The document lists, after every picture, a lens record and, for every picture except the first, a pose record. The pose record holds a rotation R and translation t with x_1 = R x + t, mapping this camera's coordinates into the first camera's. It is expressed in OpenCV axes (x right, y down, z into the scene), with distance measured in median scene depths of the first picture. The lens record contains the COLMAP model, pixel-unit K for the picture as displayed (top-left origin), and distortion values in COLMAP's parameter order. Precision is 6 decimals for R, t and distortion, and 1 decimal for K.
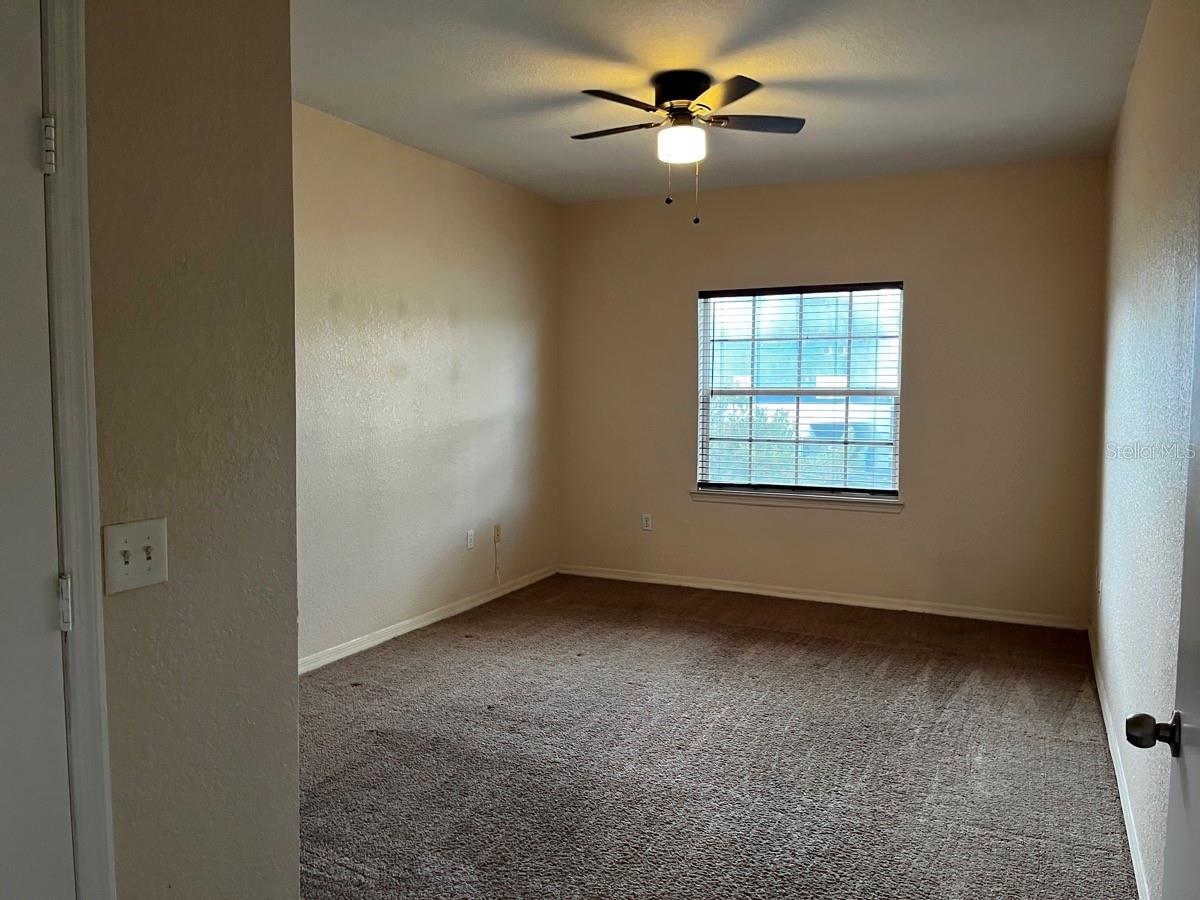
lens RADIAL K [[911.9, 0, 599.6], [0, 911.9, 450.2], [0, 0, 1]] dist [0.035769, -0.003242]
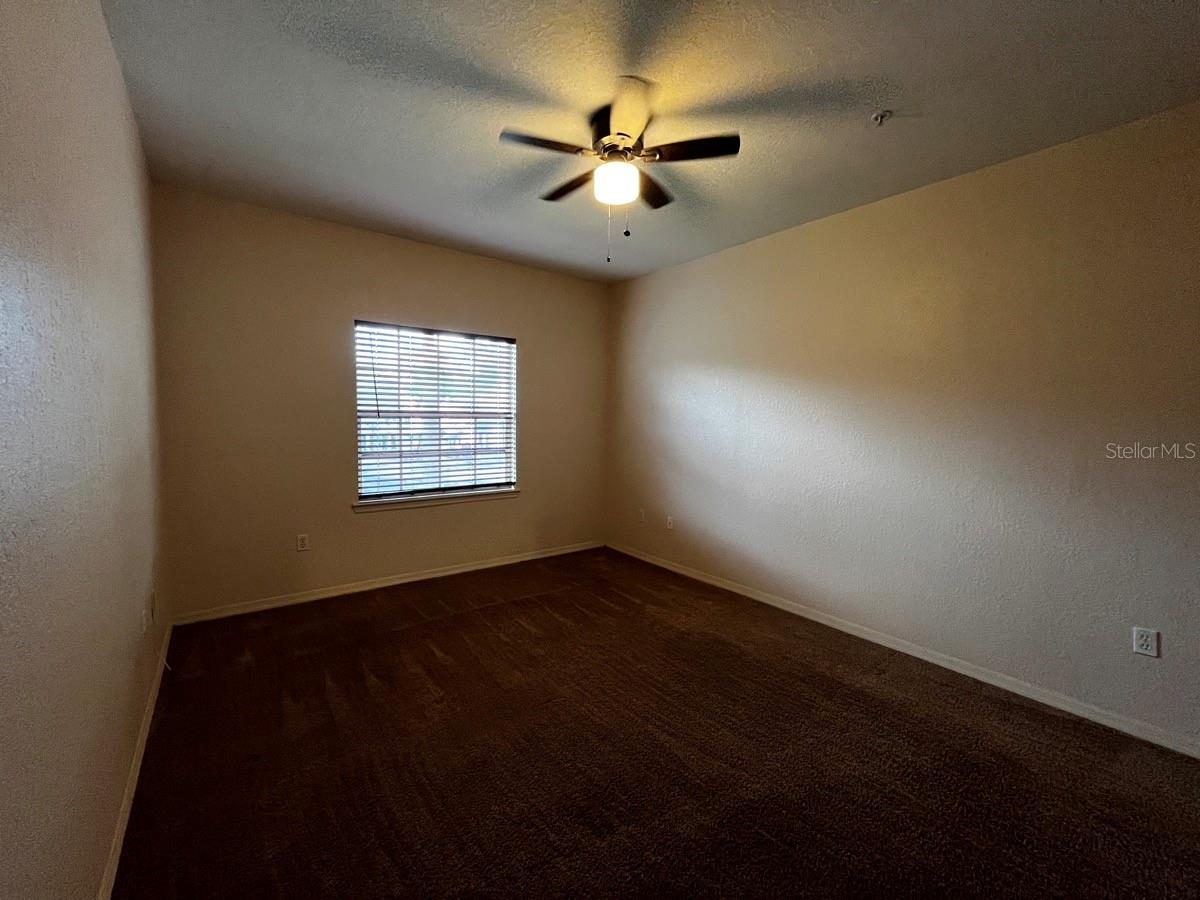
lens RADIAL K [[484.7, 0, 600.3], [0, 484.7, 454.4], [0, 0, 1]] dist [-0.003214, 0.000393]
pose [[0.441834, -0.066451, 0.894632, -0.301441], [0.044238, 0.997653, 0.052255, -0.033828], [-0.896005, 0.016489, 0.443737, 0.525371]]
